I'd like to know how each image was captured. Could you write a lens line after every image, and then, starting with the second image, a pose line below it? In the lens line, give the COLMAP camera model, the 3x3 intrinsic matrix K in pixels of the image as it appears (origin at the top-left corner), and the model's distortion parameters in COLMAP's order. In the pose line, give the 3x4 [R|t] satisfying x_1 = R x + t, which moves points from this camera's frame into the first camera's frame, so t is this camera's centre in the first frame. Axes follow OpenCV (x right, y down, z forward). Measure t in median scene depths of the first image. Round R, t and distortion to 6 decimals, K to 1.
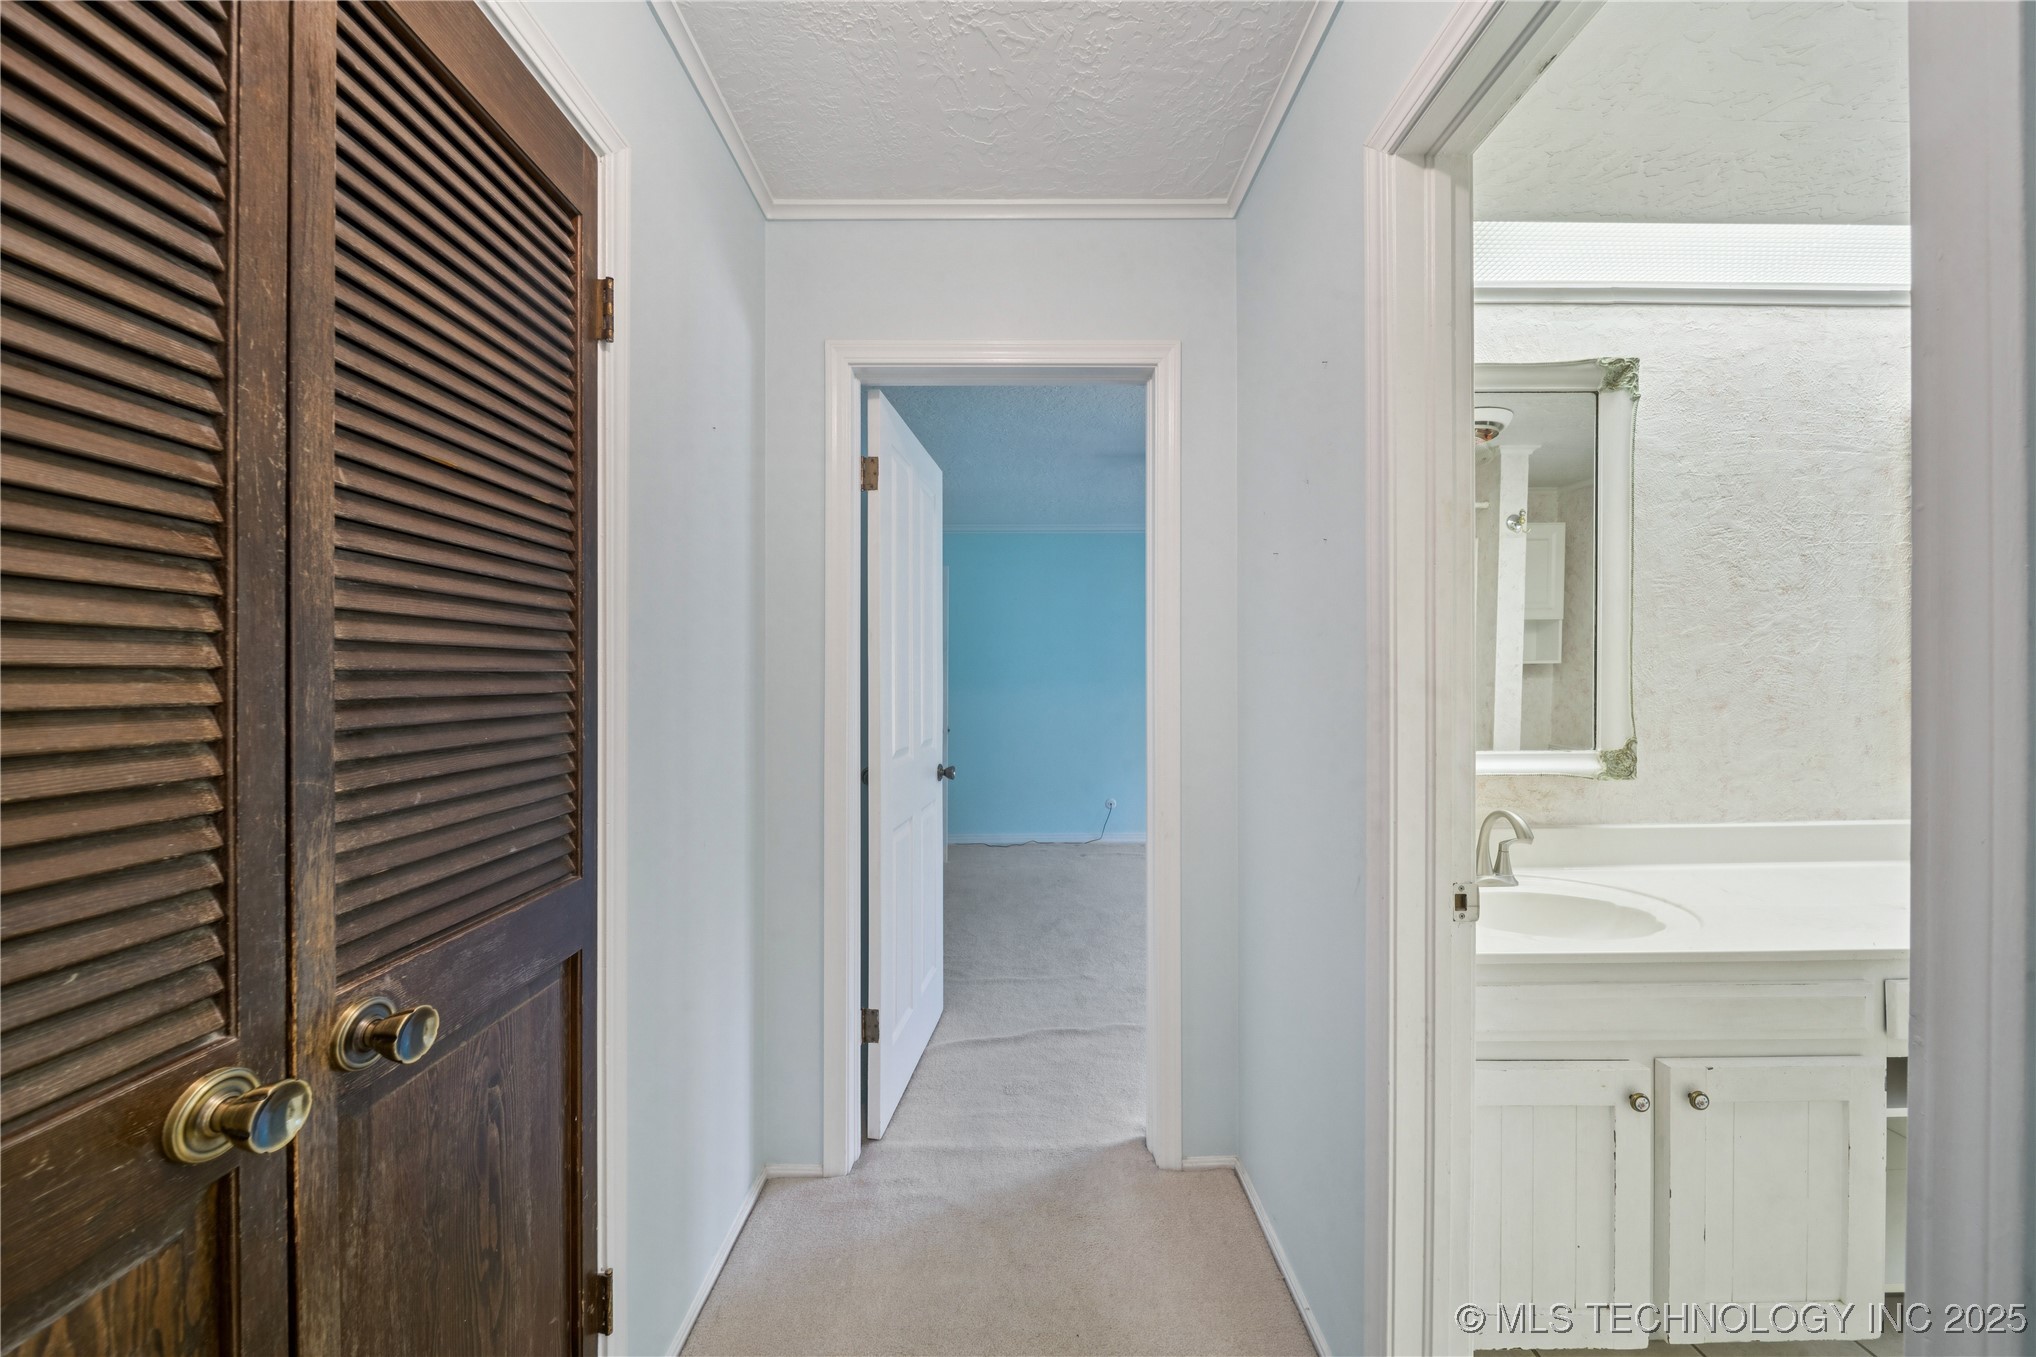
lens RADIAL K [[717.3, 0, 1015.7], [0, 717.3, 678.7], [0, 0, 1]] dist [-0.001648, -0.000730]
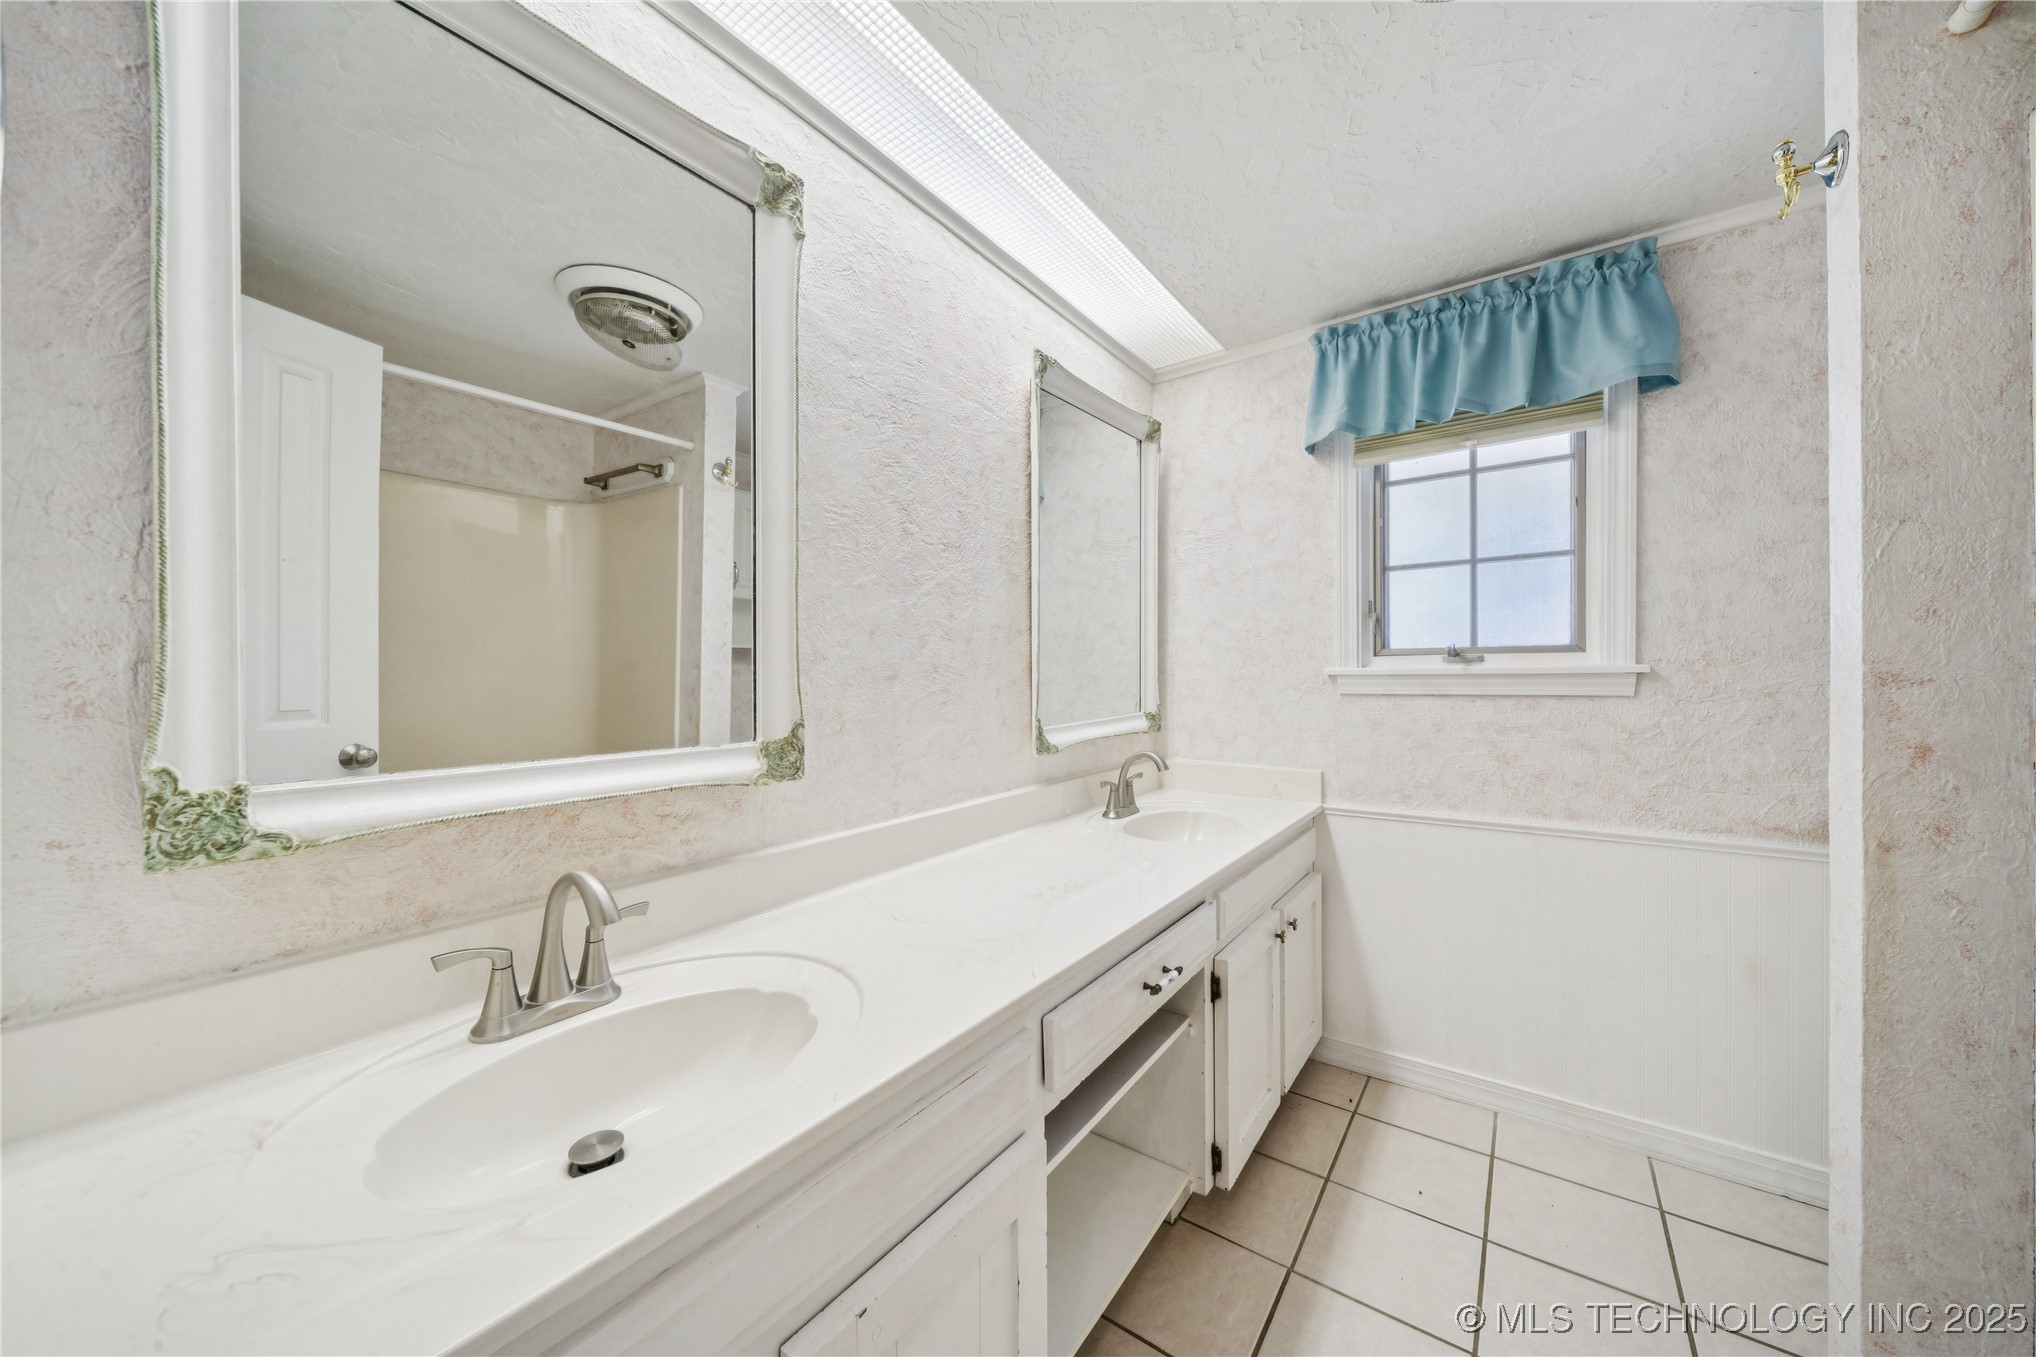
lens RADIAL K [[717.3, 0, 1021.3], [0, 717.3, 678.8], [0, 0, 1]] dist [-0.001648, -0.000730]
pose [[0.596023, -0.003818, 0.802958, 0.413546], [0.004621, 0.999988, 0.001324, 0.040699], [-0.802954, 0.002921, 0.596034, 0.392660]]
